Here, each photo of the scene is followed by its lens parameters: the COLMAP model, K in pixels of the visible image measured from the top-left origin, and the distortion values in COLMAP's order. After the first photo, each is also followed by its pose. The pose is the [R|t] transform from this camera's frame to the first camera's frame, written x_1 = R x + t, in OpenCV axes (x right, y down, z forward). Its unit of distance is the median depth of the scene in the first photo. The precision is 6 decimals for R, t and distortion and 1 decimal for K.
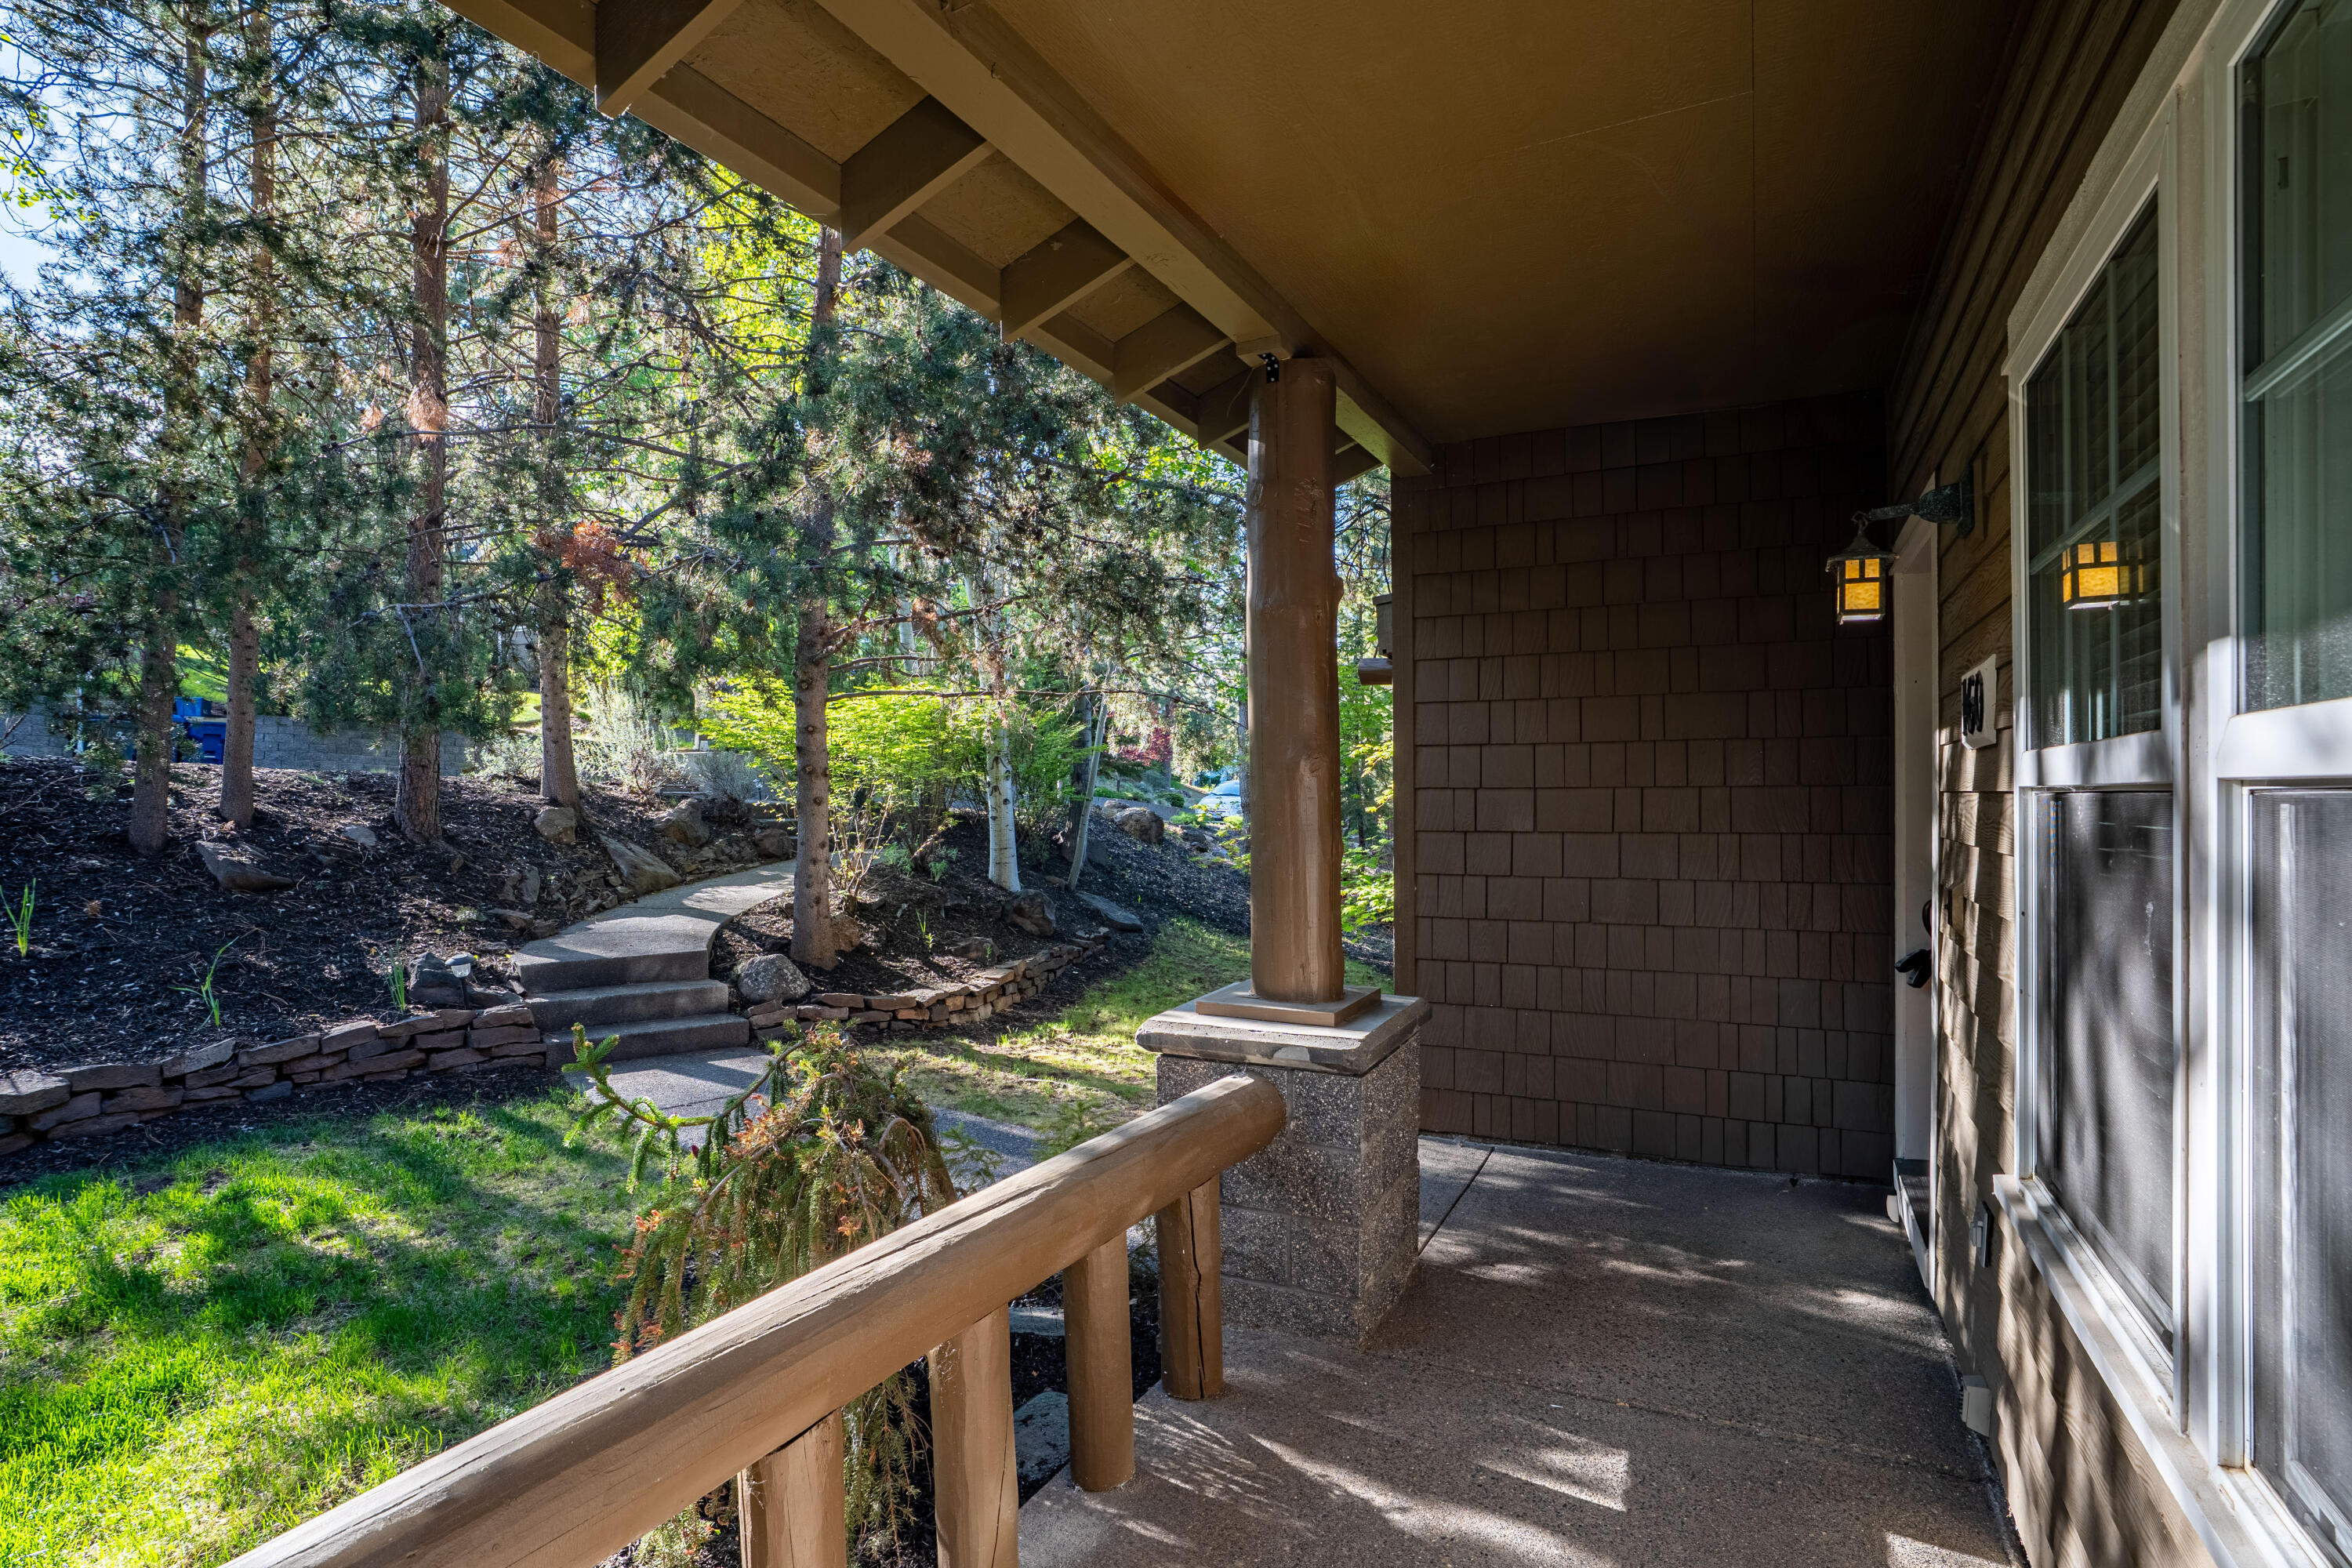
lens RADIAL K [[1157.7, 0, 1176.0], [0, 1157.7, 784.0], [0, 0, 1]] dist [0.000124, 0.000077]
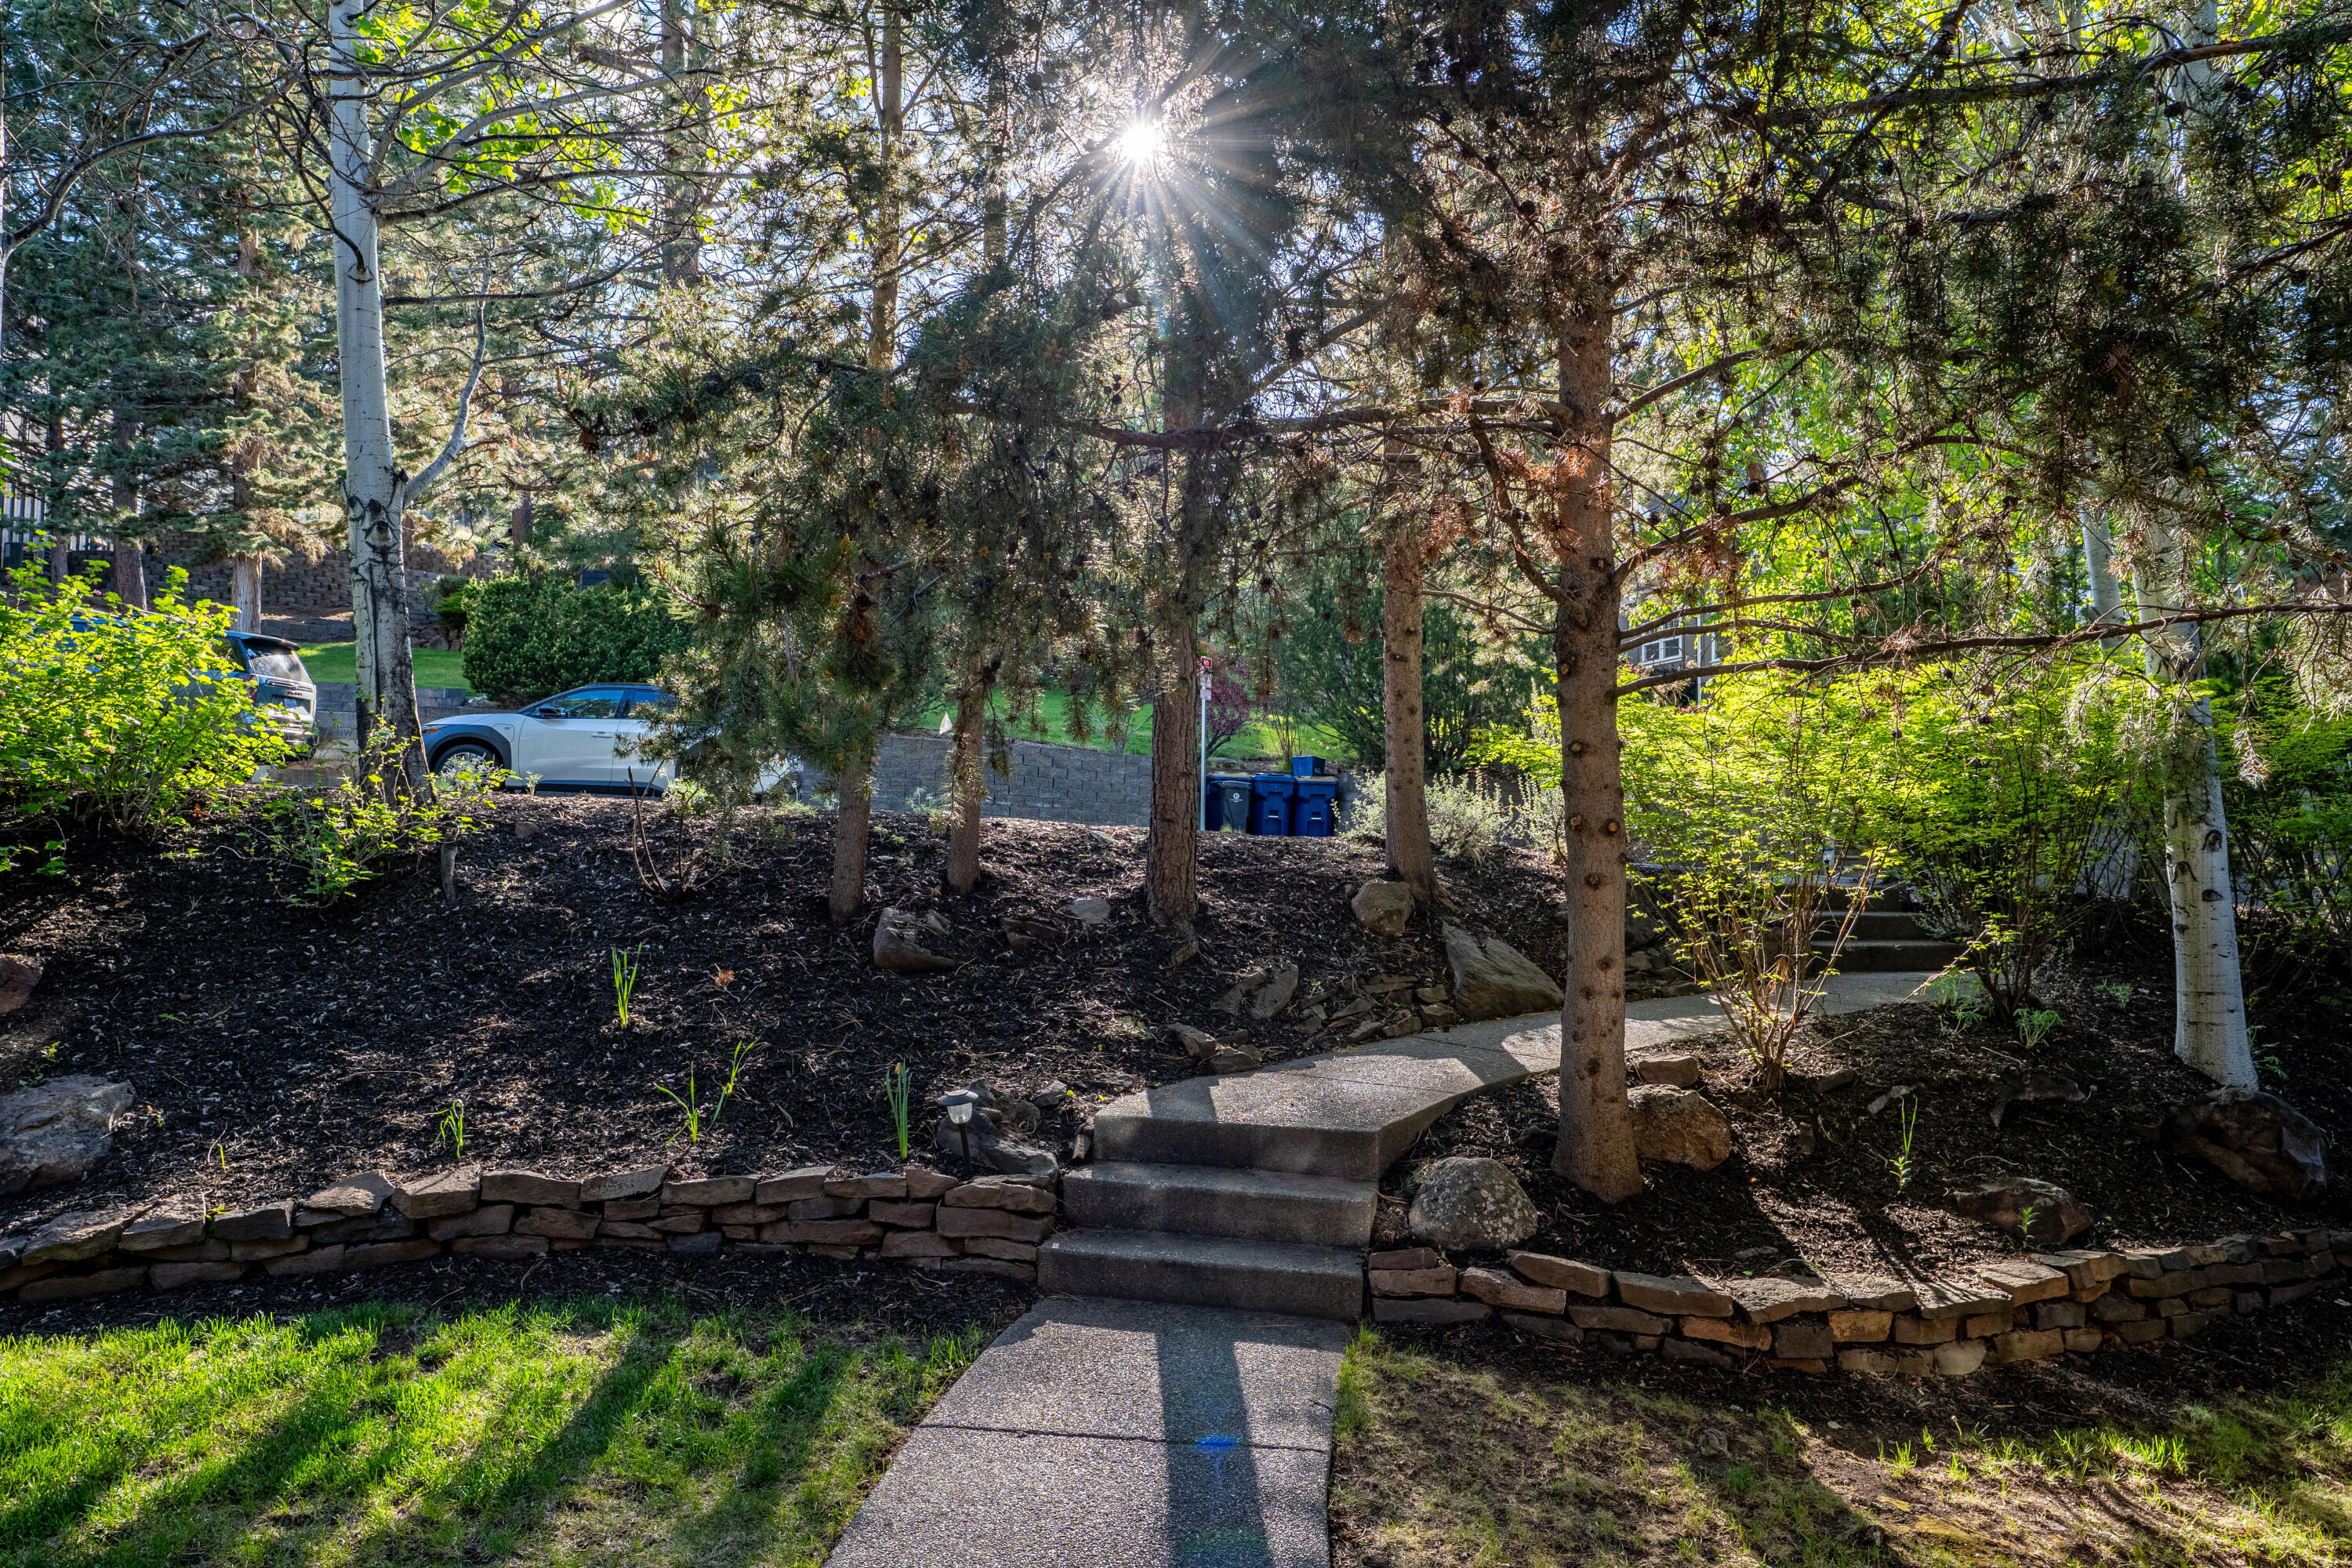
lens RADIAL K [[1496.6, 0, 1176.0], [0, 1496.6, 784.0], [0, 0, 1]] dist [-0.050544, 0.065816]
pose [[0.608216, -0.023172, -0.793434, 0.127349], [-0.014554, 0.999080, -0.040334, 0.000133], [0.793638, 0.036080, 0.607319, 0.439279]]
